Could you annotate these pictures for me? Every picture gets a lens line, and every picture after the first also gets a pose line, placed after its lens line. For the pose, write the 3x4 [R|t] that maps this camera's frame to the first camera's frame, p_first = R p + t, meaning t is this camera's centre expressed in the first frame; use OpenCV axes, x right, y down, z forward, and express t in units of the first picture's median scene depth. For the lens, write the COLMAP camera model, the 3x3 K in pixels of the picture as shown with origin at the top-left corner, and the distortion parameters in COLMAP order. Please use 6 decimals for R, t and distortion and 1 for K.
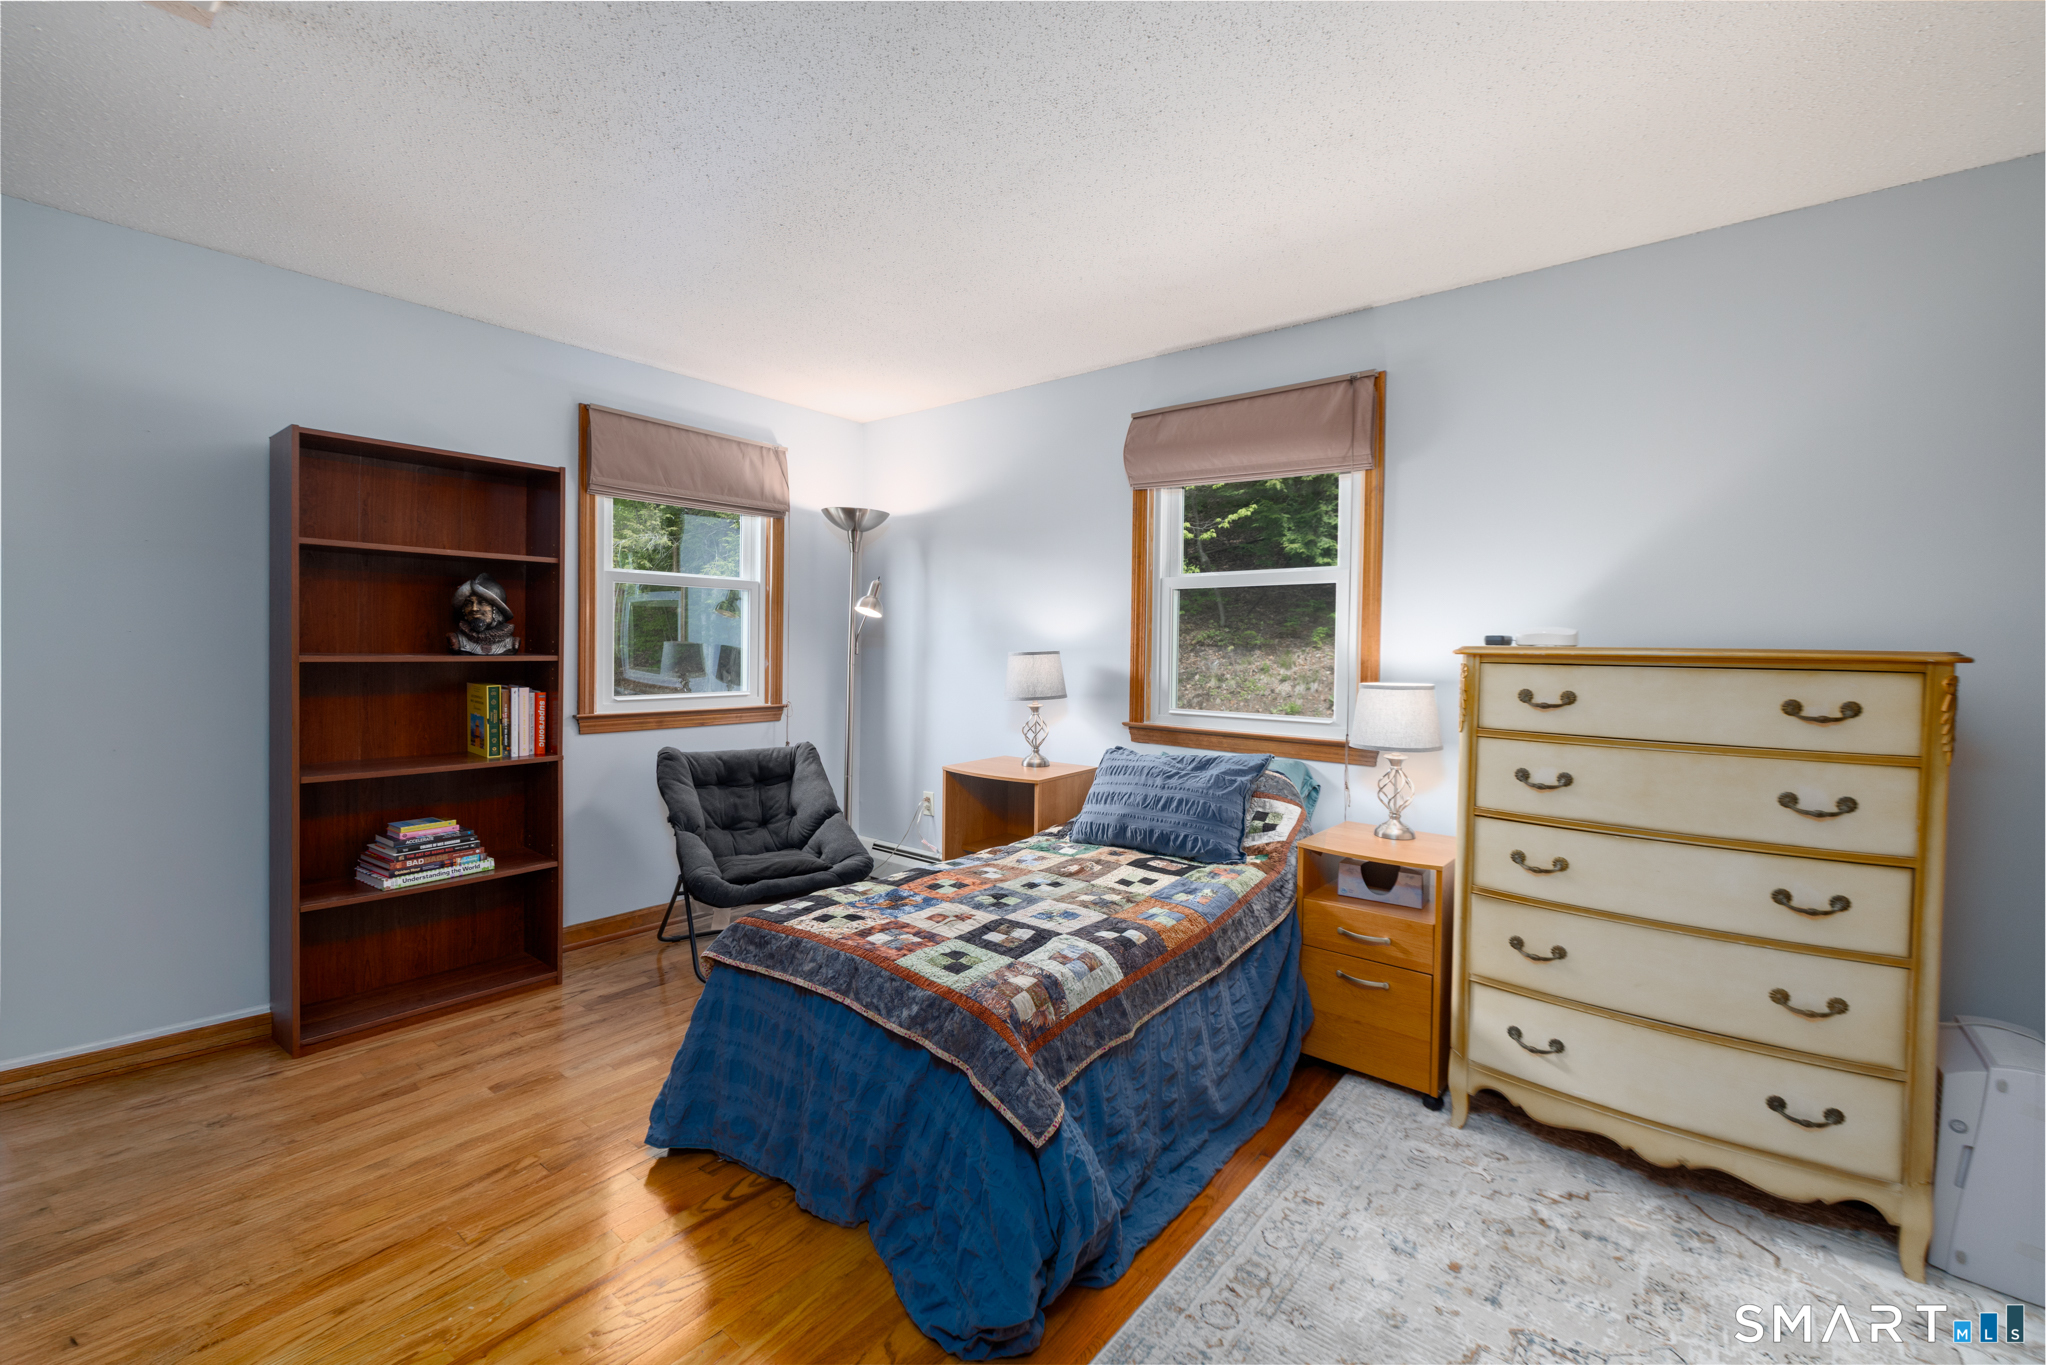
lens RADIAL K [[878.0, 0, 1024.2], [0, 878.0, 665.4], [0, 0, 1]] dist [0.004455, -0.000614]
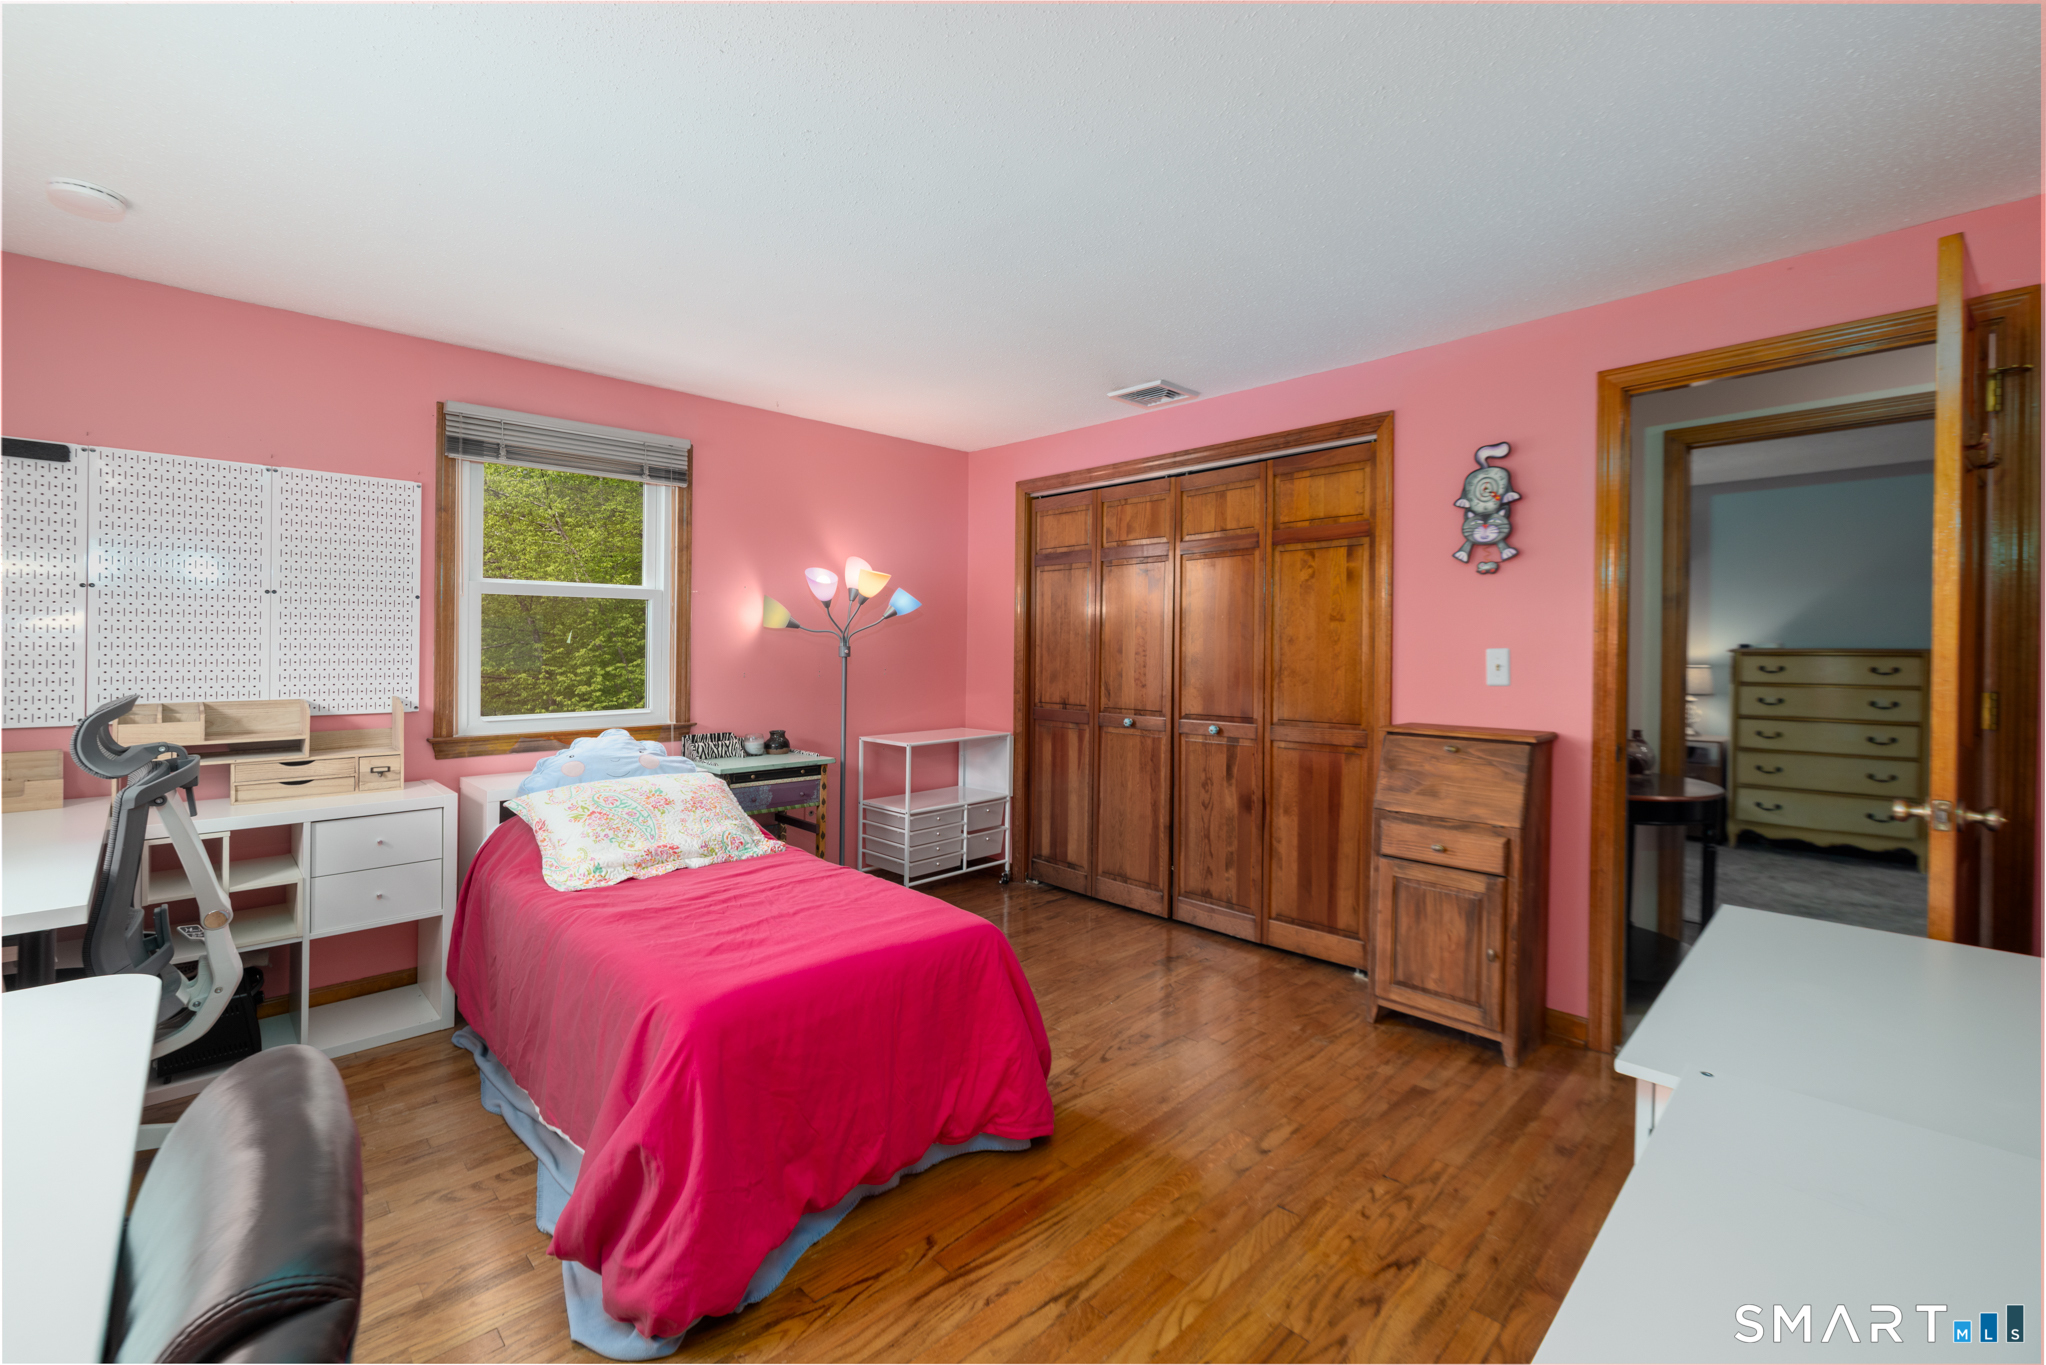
lens RADIAL K [[878.0, 0, 1021.3], [0, 878.0, 666.7], [0, 0, 1]] dist [0.004455, -0.000614]
pose [[0.989476, -0.008738, -0.144432, -1.140972], [0.007267, 0.999916, -0.010703, 0.040582], [0.144513, 0.009541, 0.989457, -1.766157]]
